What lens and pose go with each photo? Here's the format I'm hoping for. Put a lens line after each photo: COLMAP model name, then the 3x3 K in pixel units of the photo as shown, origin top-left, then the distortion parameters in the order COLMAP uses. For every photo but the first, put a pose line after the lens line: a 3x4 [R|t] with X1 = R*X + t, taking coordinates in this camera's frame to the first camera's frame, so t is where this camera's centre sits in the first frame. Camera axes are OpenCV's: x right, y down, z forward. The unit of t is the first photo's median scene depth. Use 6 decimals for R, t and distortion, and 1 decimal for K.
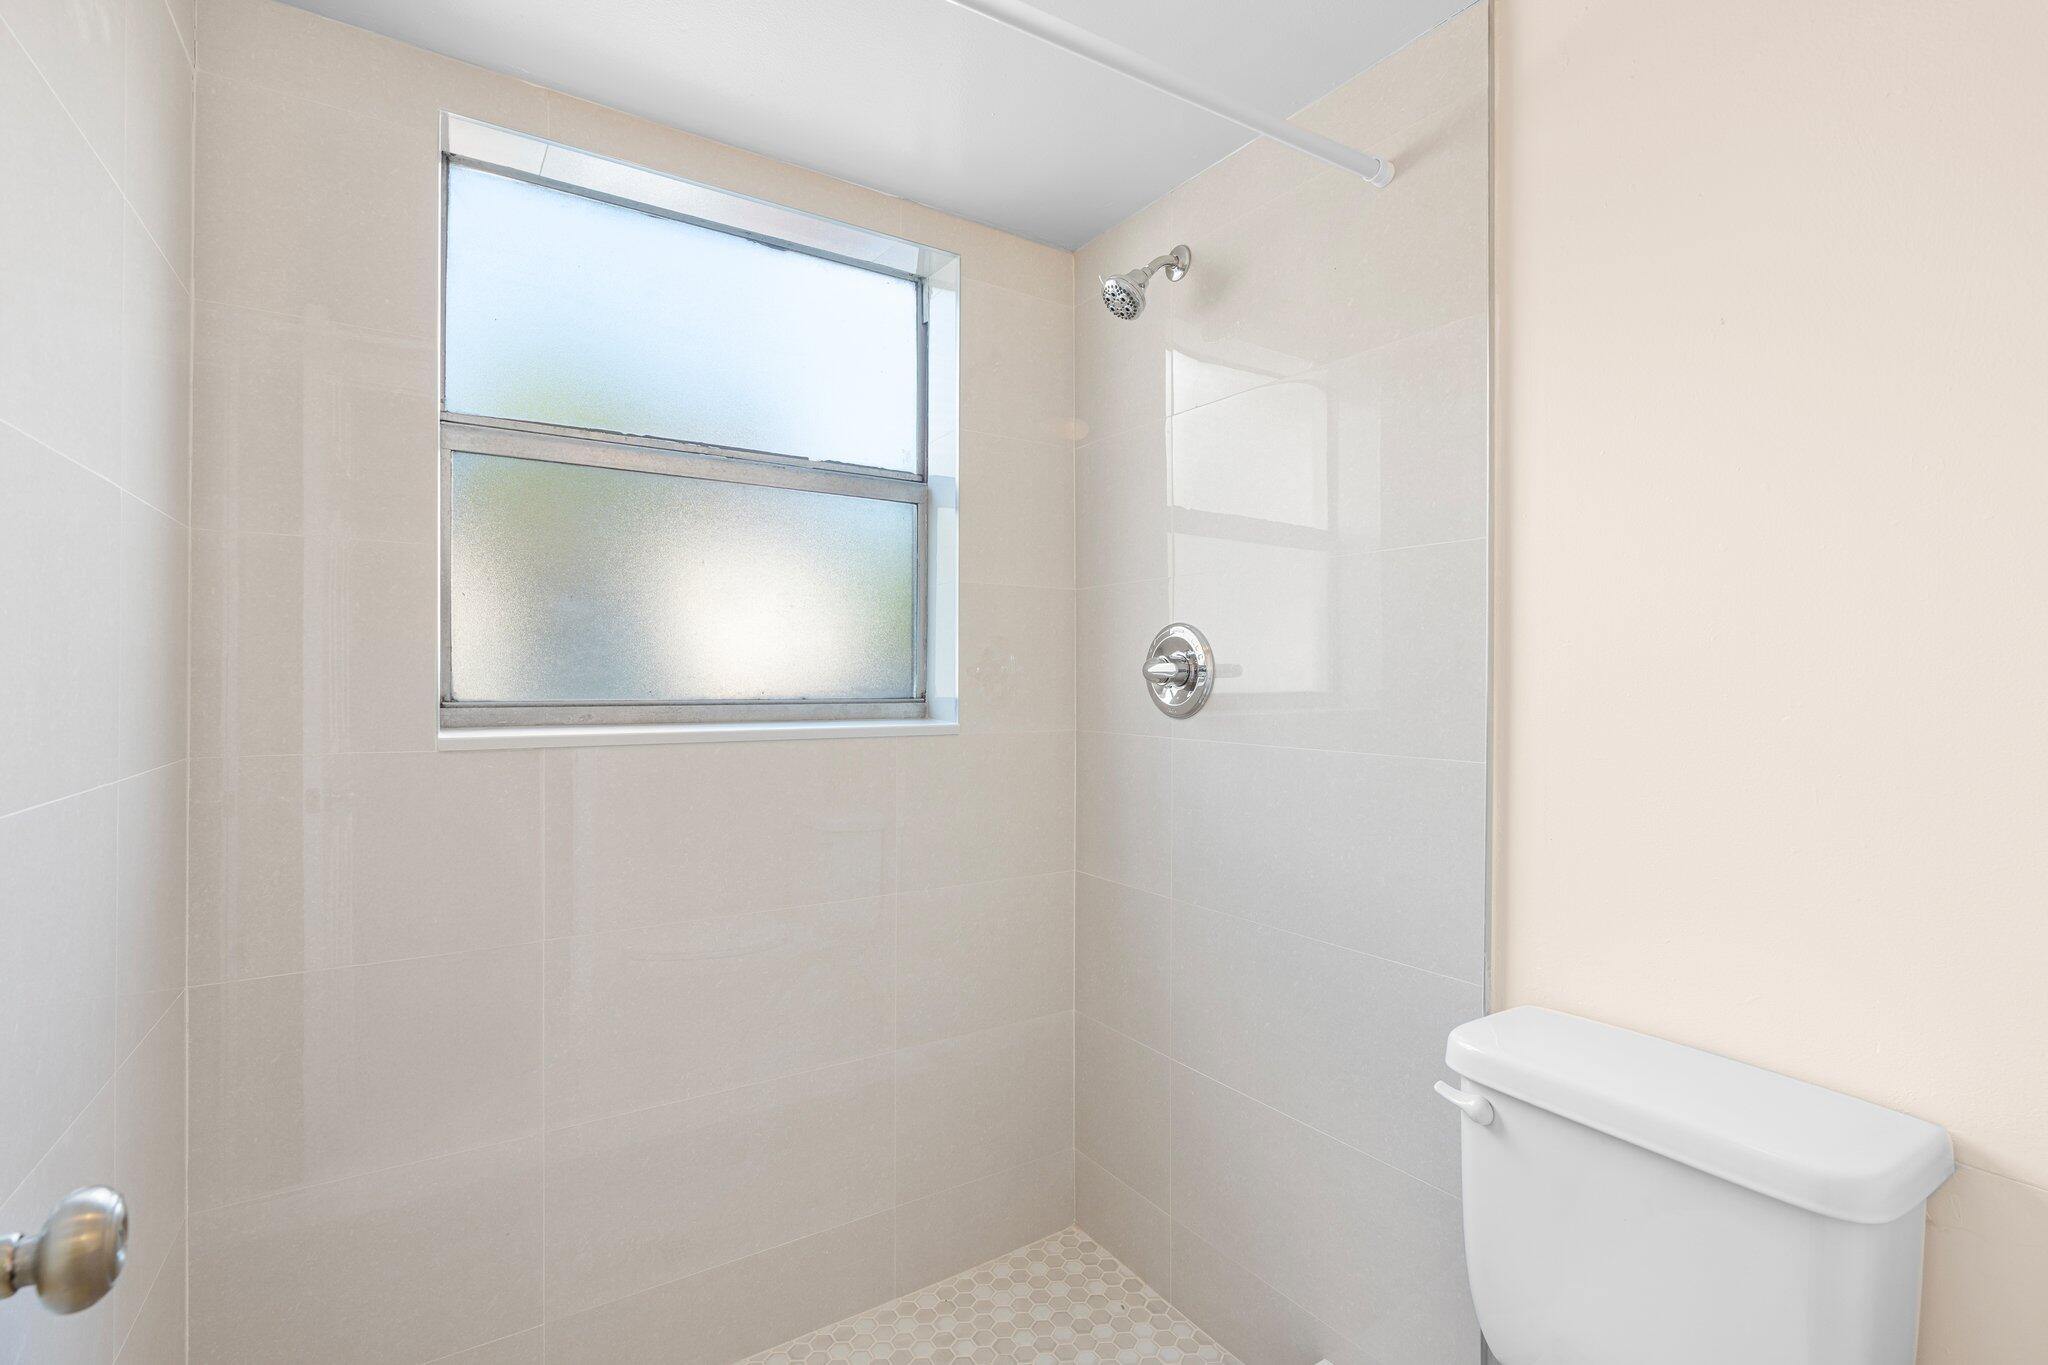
lens RADIAL K [[923.4, 0, 1017.2], [0, 923.4, 688.5], [0, 0, 1]] dist [-0.005248, 0.001012]
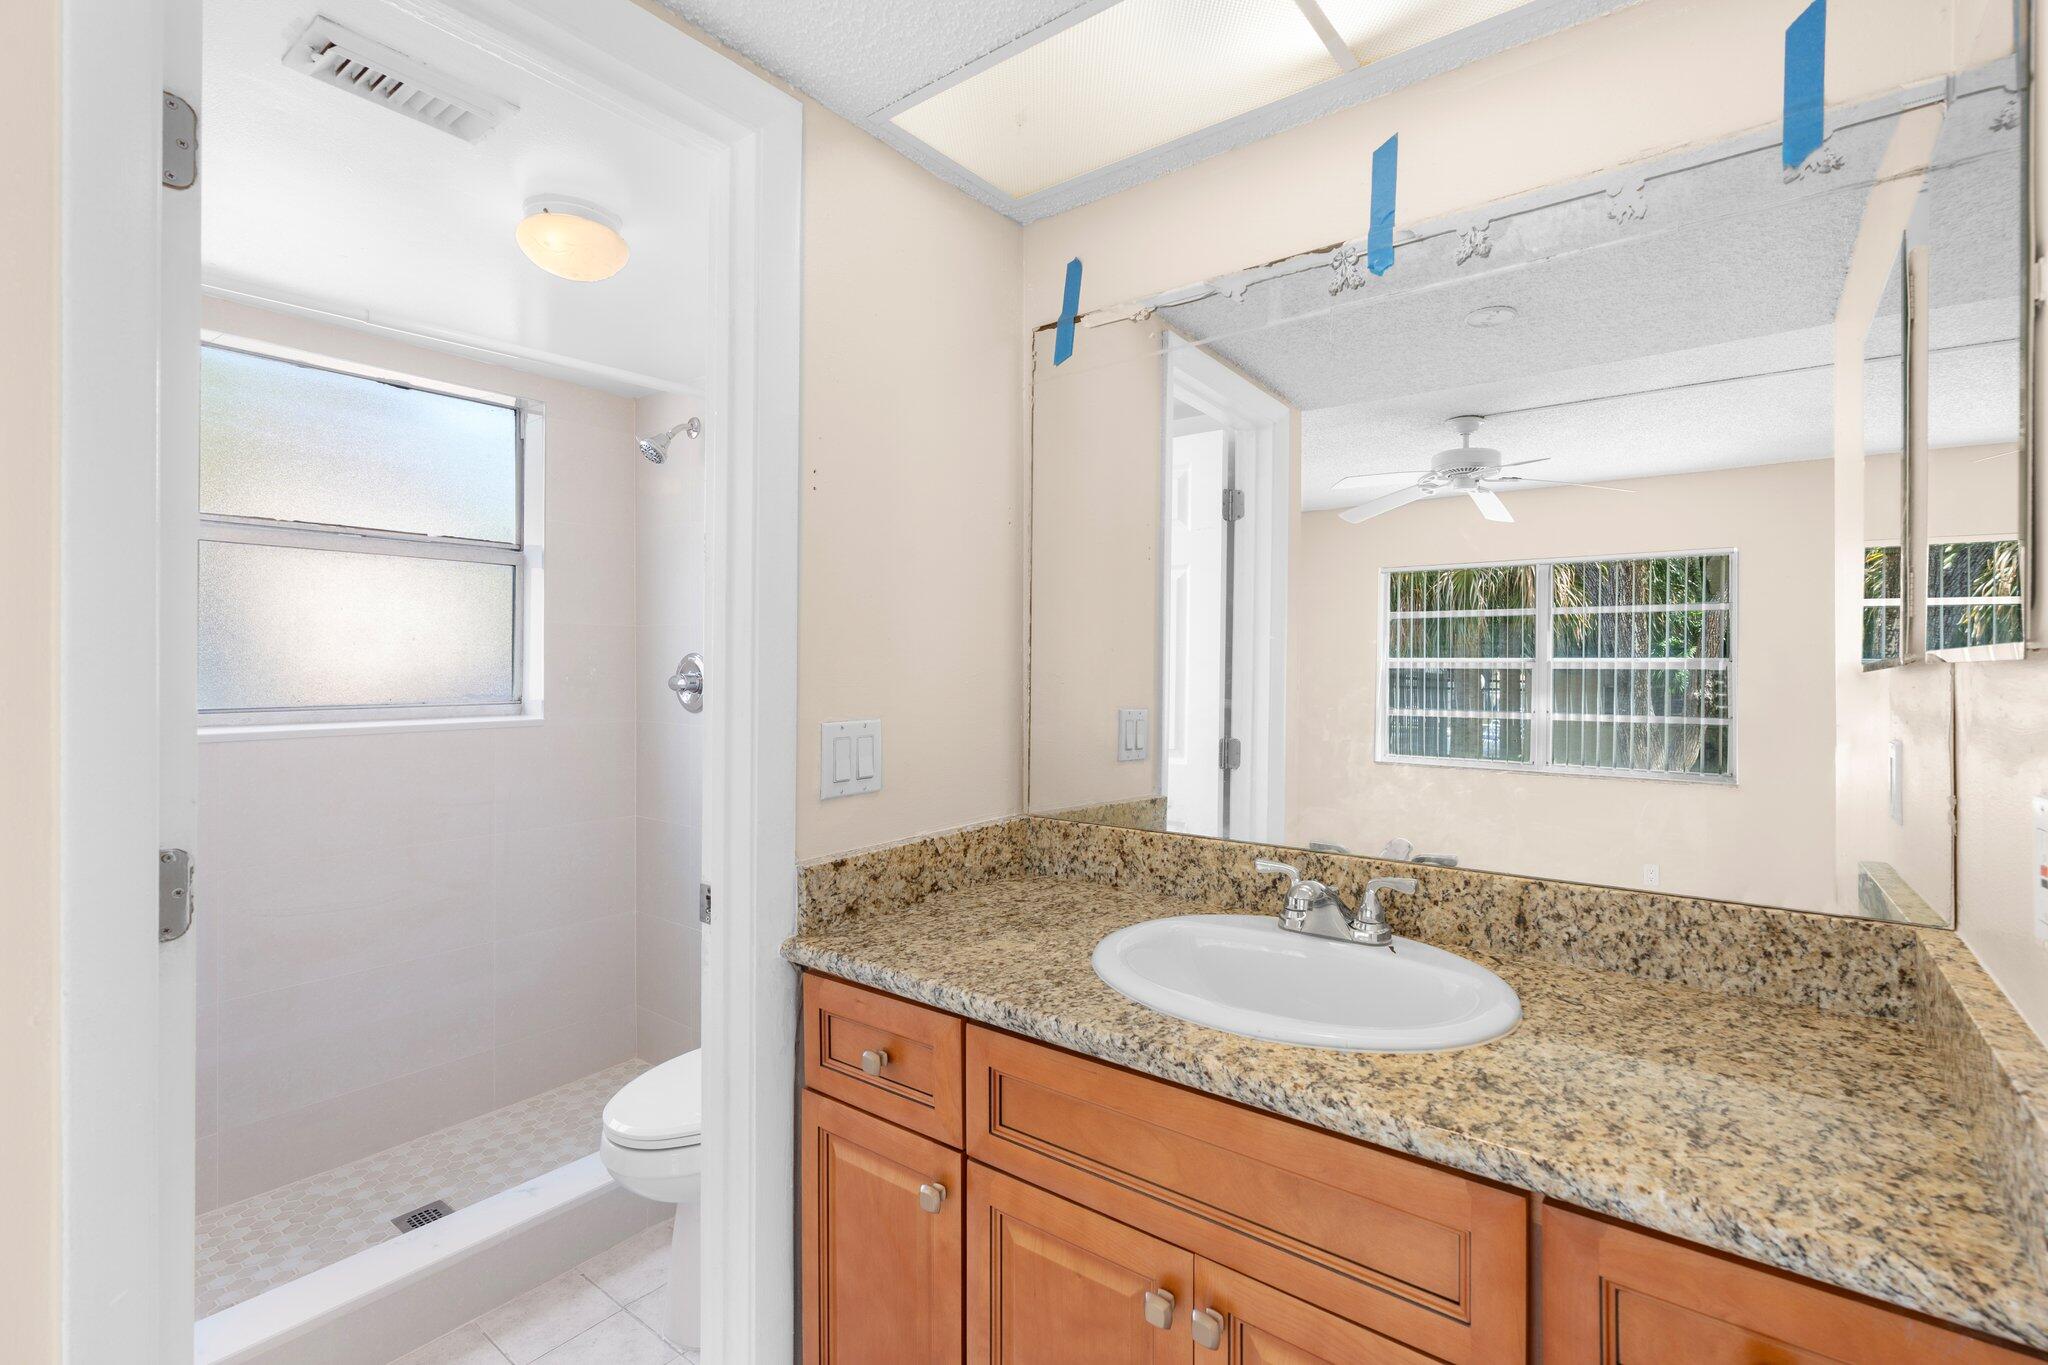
lens RADIAL K [[918.6, 0, 1023.6], [0, 918.6, 668.4], [0, 0, 1]] dist [-0.004505, -0.000056]
pose [[0.940154, -0.000573, 0.340749, 0.162270], [0.003516, 0.999962, -0.008019, -0.027637], [-0.340731, 0.008737, 0.940120, -0.664752]]
